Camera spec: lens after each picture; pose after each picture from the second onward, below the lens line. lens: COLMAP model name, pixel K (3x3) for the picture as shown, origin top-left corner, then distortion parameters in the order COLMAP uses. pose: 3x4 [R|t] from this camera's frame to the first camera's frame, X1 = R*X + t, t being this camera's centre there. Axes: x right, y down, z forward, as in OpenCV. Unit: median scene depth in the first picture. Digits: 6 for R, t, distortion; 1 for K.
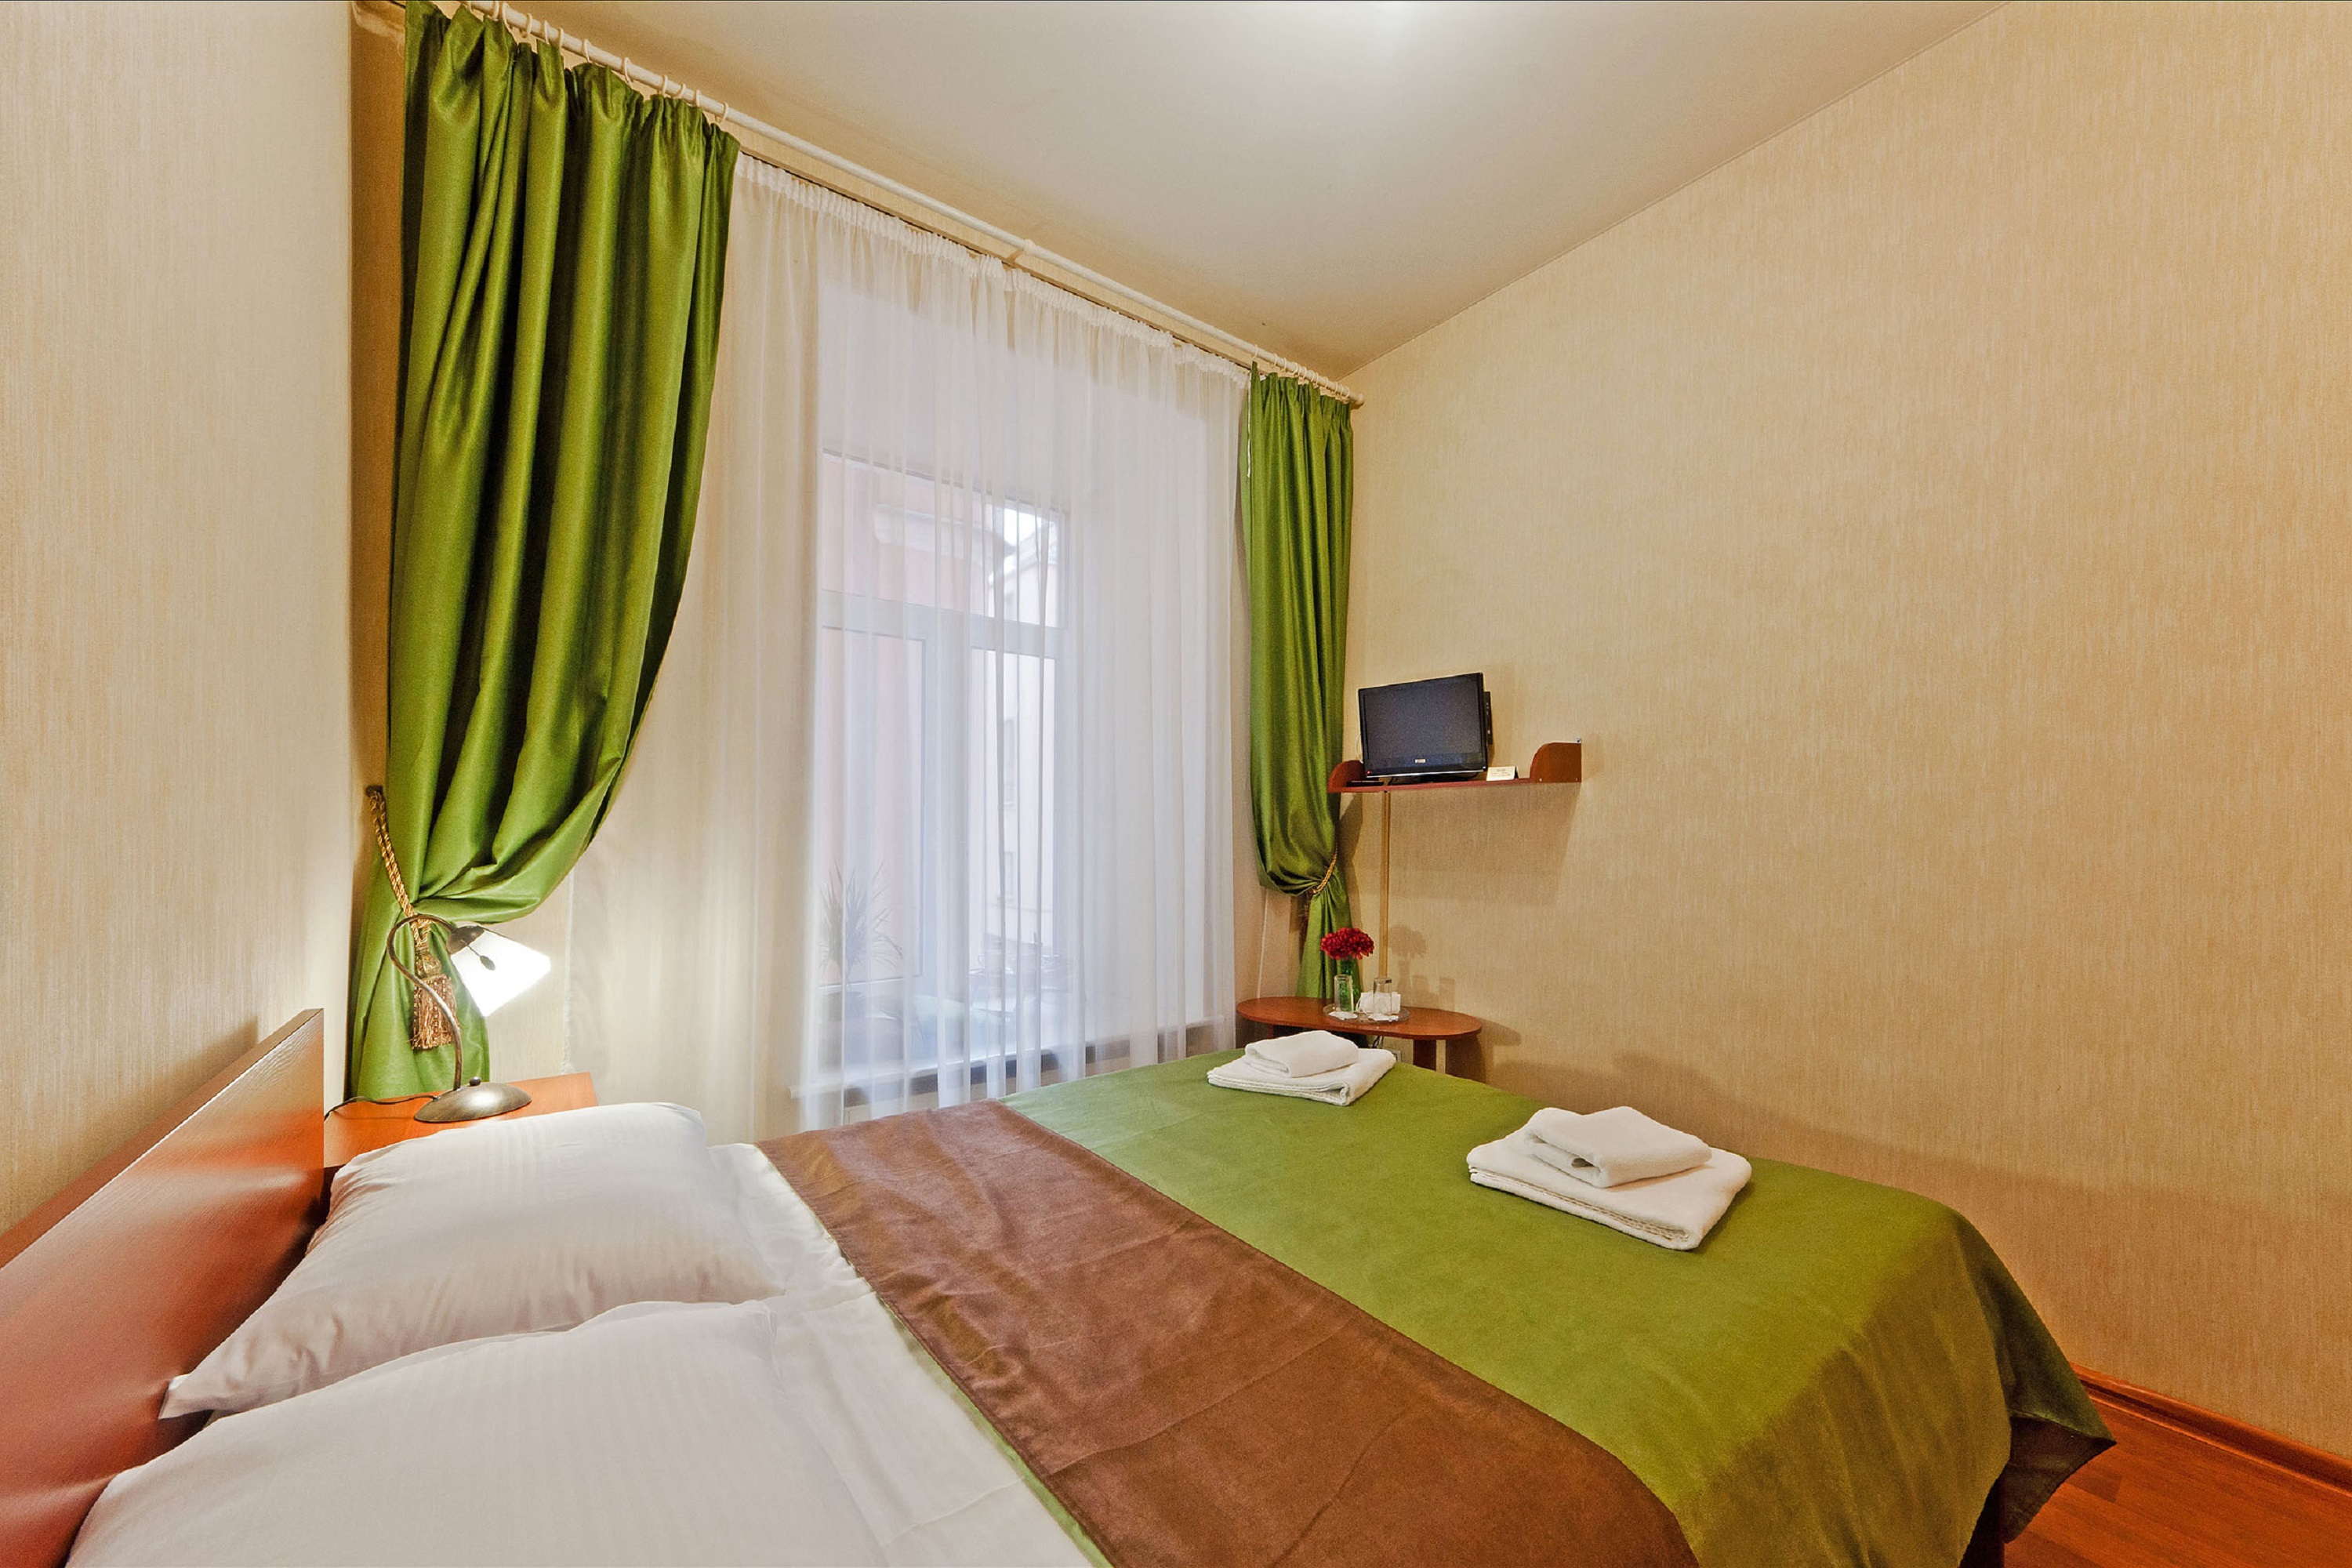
lens RADIAL K [[858.3, 0, 1189.2], [0, 858.3, 791.5], [0, 0, 1]] dist [-0.000622, 0.000001]
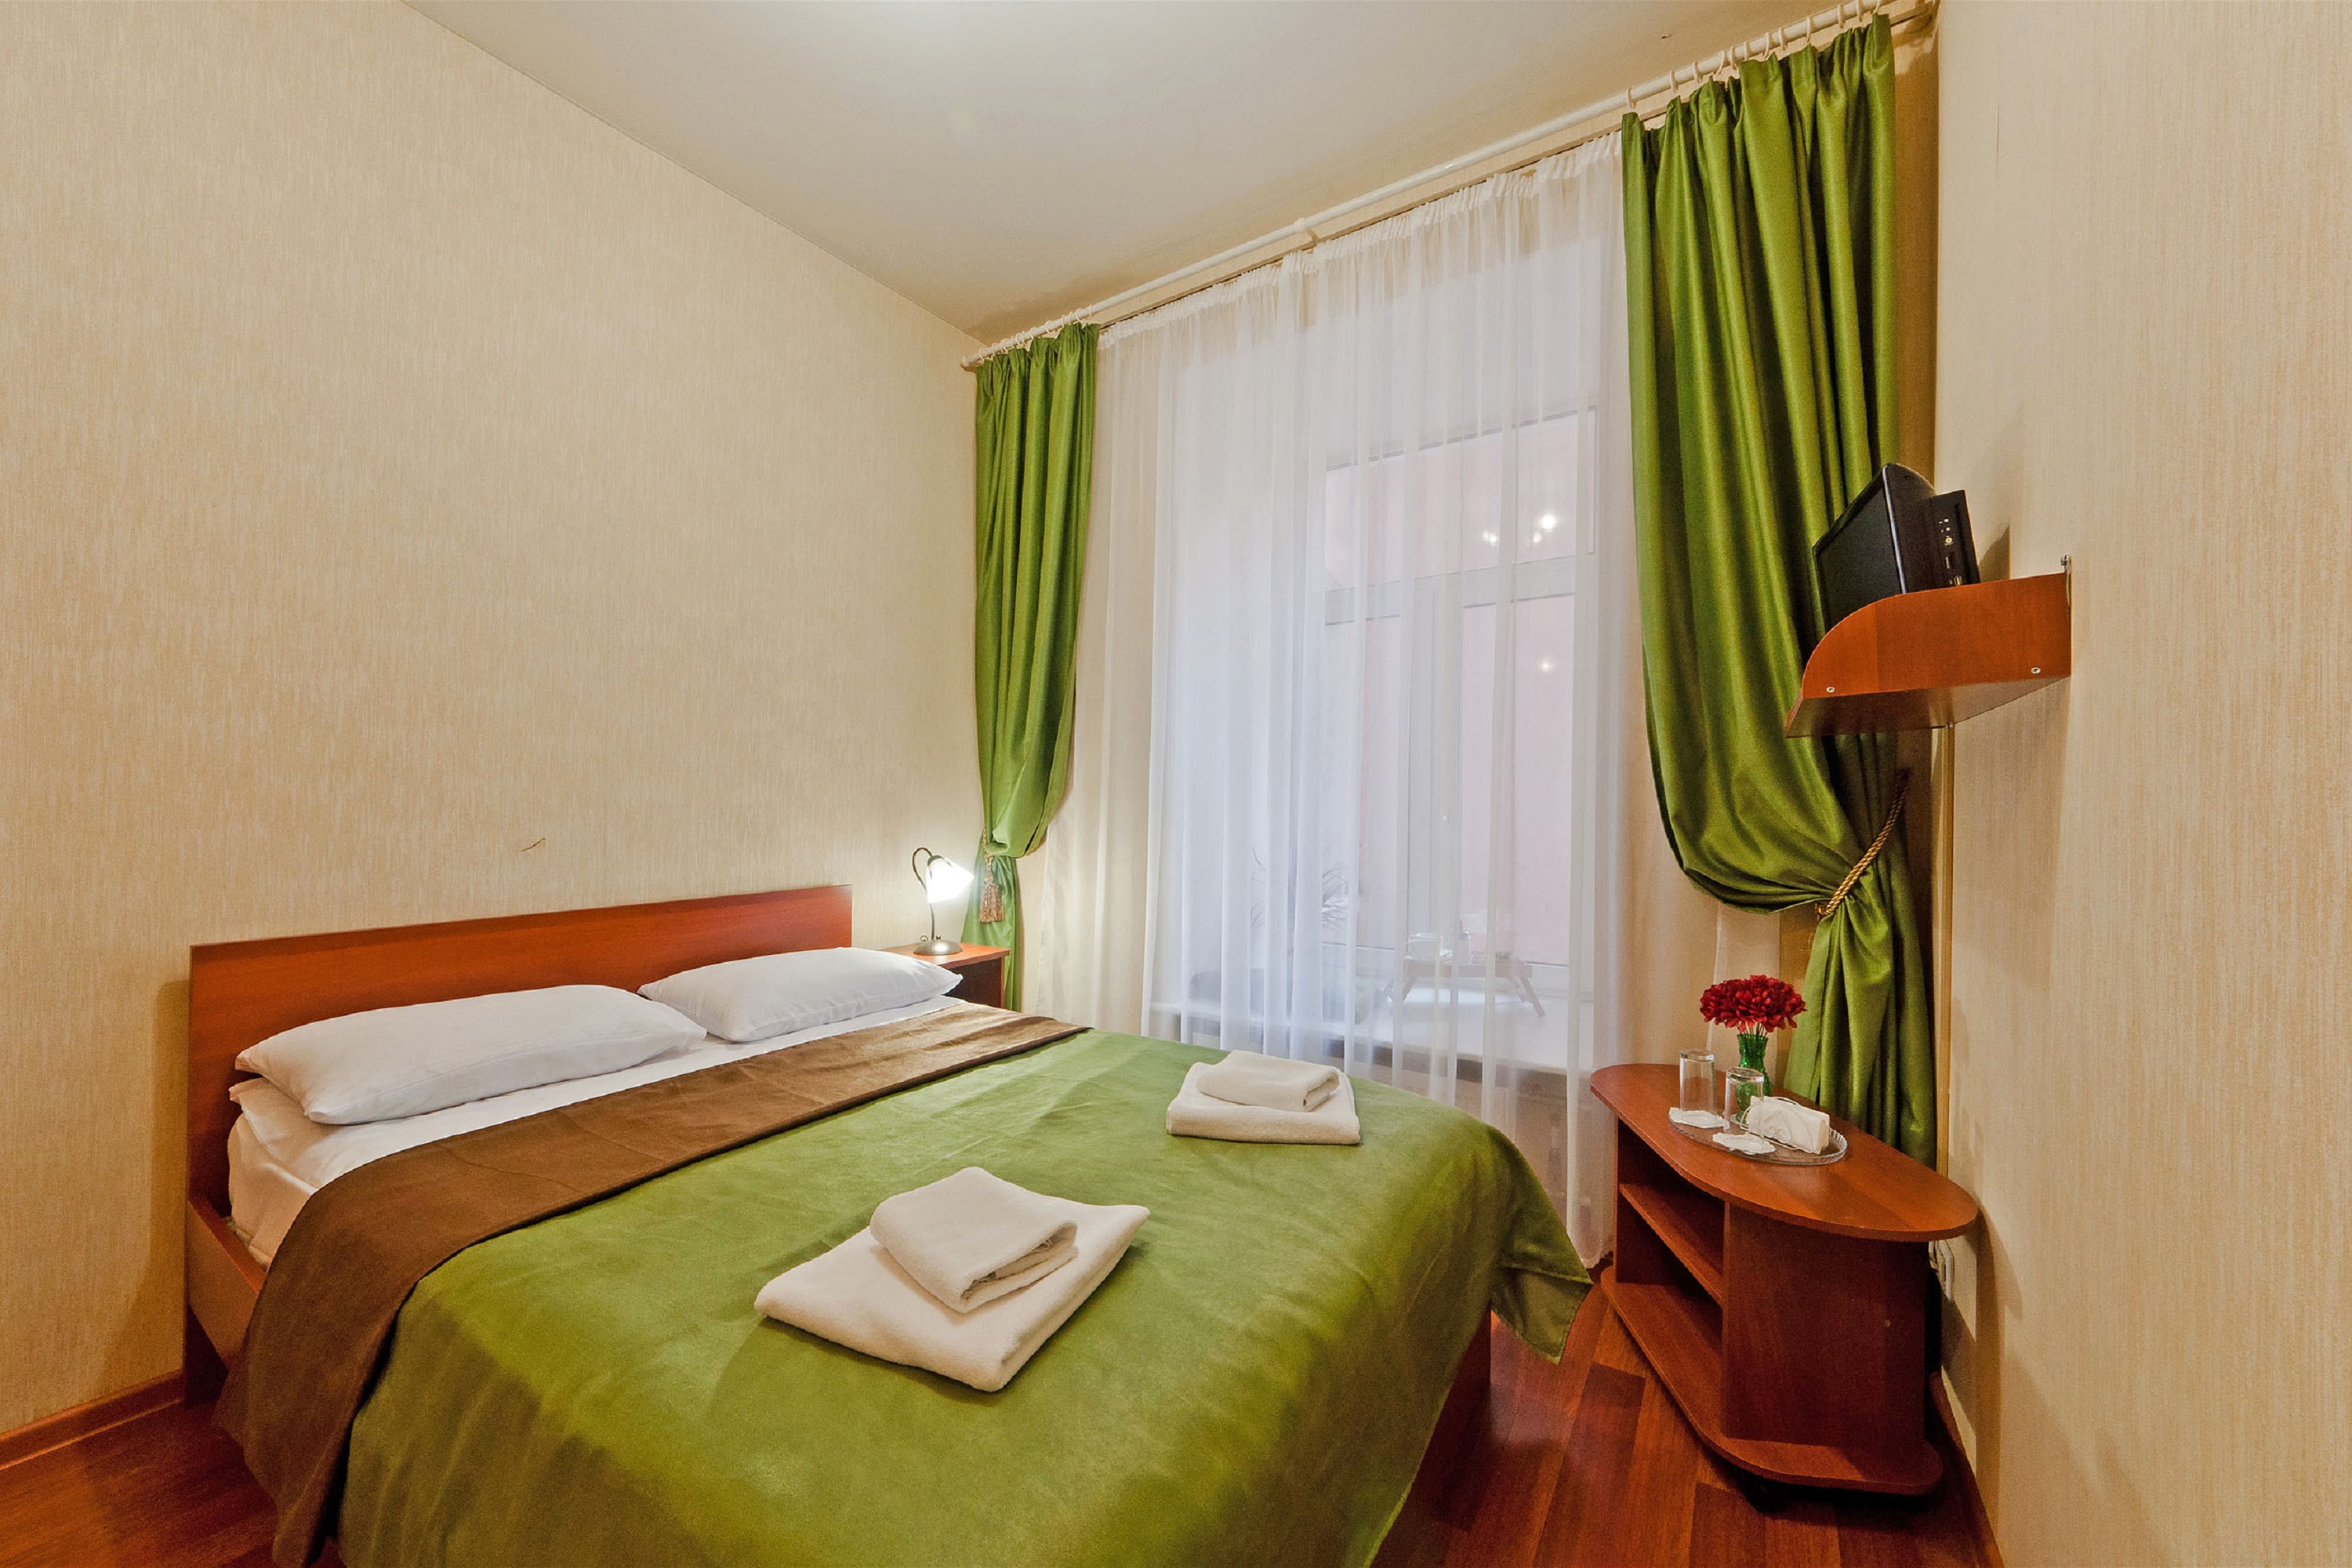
lens RADIAL K [[864.6, 0, 1165.1], [0, 864.6, 768.7], [0, 0, 1]] dist [-0.000979, 0.000172]
pose [[0.326280, -0.050834, -0.943905, 0.758948], [0.029703, 0.998611, -0.043513, 0.046738], [0.944806, -0.013840, 0.327337, 0.562395]]
